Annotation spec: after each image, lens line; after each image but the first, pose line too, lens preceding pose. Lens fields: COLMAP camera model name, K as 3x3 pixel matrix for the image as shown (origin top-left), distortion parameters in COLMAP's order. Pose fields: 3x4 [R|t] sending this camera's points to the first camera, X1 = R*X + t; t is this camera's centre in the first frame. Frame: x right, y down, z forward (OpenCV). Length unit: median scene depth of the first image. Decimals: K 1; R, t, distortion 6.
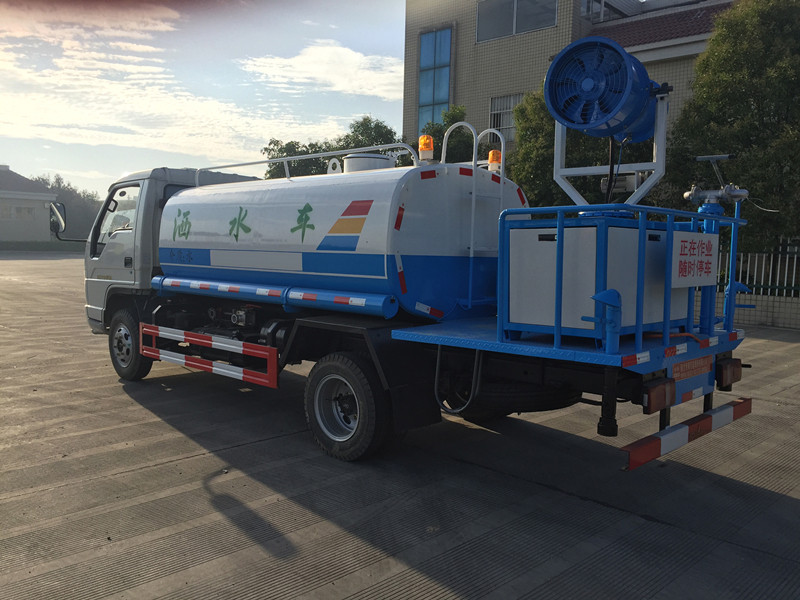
lens RADIAL K [[707.2, 0, 399.7], [0, 707.2, 291.8], [0, 0, 1]] dist [0.000860, 0.006372]
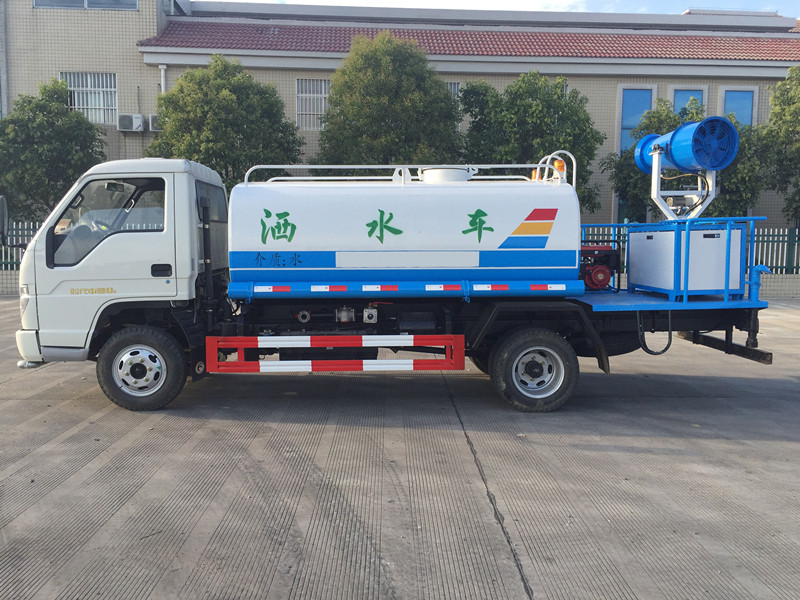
lens RADIAL K [[715.1, 0, 403.3], [0, 715.1, 301.7], [0, 0, 1]] dist [0.009551, 0.003028]
pose [[0.700642, -0.079439, 0.709077, -1.074082], [0.063296, 0.996785, 0.049129, -0.037932], [-0.710700, 0.010460, 0.703417, 0.254670]]
